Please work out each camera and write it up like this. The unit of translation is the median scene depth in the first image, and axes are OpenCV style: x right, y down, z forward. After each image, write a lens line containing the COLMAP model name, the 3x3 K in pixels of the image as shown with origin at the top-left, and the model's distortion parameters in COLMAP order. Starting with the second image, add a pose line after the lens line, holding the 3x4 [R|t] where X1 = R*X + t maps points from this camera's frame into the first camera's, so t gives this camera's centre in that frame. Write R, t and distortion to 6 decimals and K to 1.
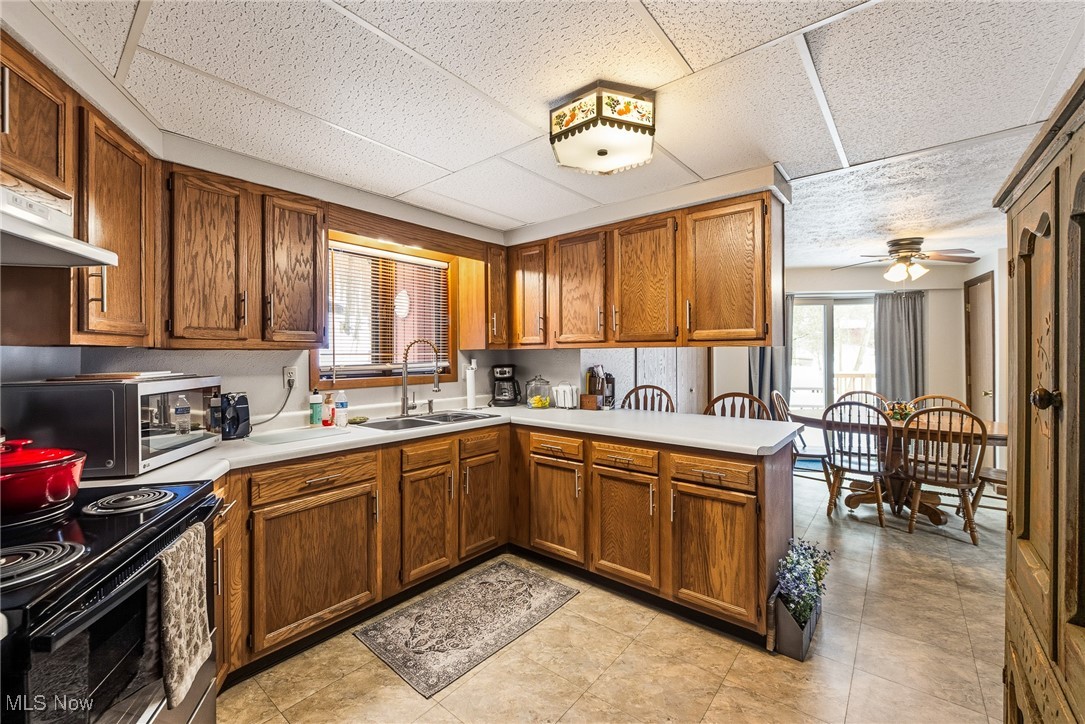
lens RADIAL K [[447.0, 0, 541.9], [0, 447.0, 346.8], [0, 0, 1]] dist [0.002102, 0.000124]
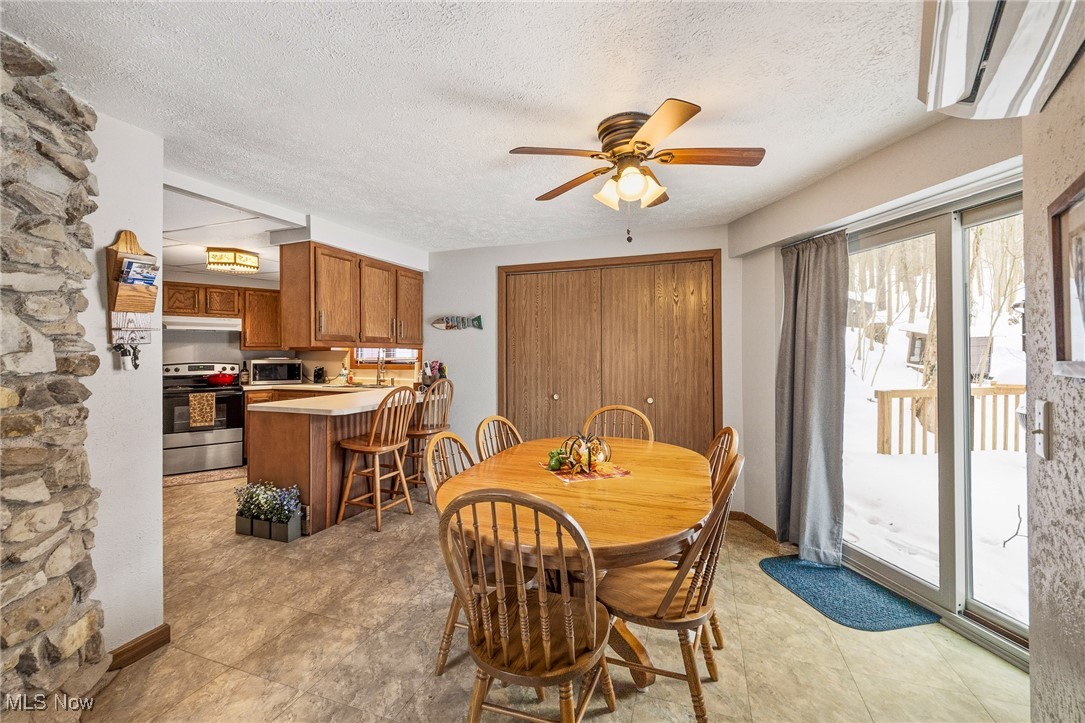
lens RADIAL K [[447.0, 0, 541.9], [0, 447.0, 346.3], [0, 0, 1]] dist [0.002102, 0.000124]
pose [[0.349162, -0.007480, -0.937032, 2.346334], [0.014437, 0.999892, -0.002603, 0.005848], [0.936951, -0.012619, 0.349233, 1.340602]]
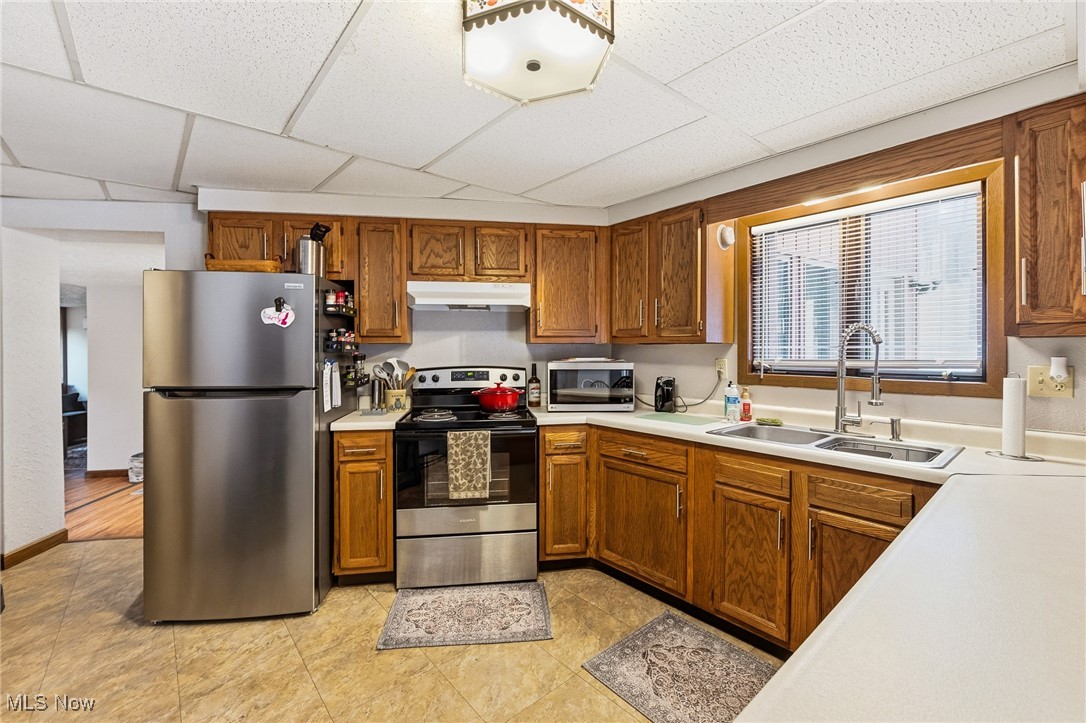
lens RADIAL K [[447.4, 0, 542.4], [0, 447.4, 346.3], [0, 0, 1]] dist [0.002102, 0.000124]
pose [[-0.162267, 0.000451, -0.986747, 0.661625], [0.021116, 0.999772, -0.003015, 0.009934], [0.986521, -0.021326, -0.162240, 0.875618]]
